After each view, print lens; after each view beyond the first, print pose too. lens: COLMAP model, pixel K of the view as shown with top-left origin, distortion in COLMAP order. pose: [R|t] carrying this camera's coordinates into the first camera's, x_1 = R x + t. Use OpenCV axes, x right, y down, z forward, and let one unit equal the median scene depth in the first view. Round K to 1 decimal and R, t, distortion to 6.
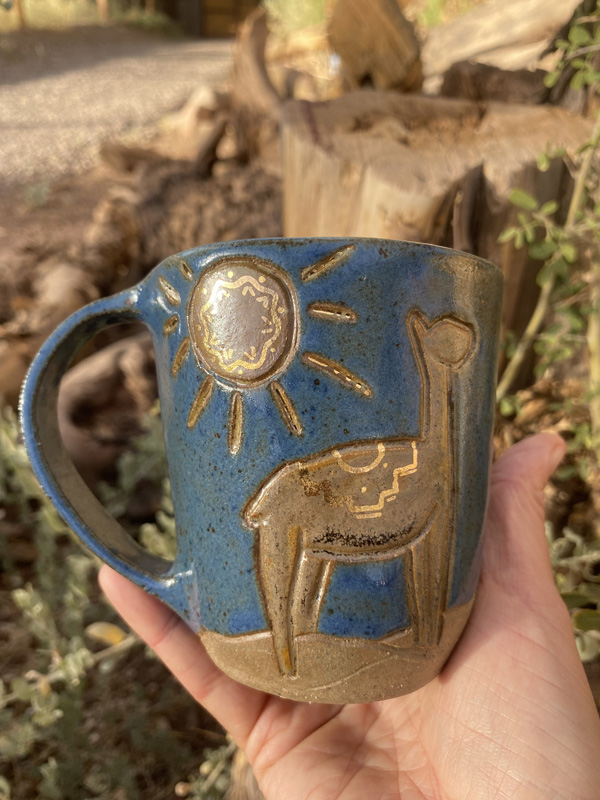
lens RADIAL K [[604.0, 0, 304.1], [0, 604.0, 402.4], [0, 0, 1]] dist [-0.052169, 0.002926]
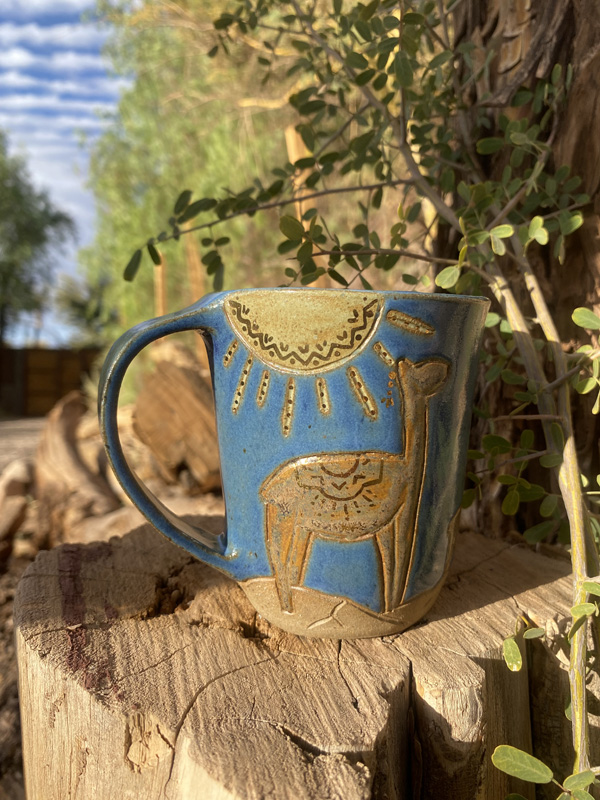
lens RADIAL K [[604.0, 0, 299.6], [0, 604.0, 401.5], [0, 0, 1]] dist [-0.052169, 0.002926]
pose [[0.960903, 0.004280, 0.276853, 0.027123], [0.146592, 0.840389, -0.521782, -0.147335], [-0.234897, 0.541966, 0.806905, 0.204744]]
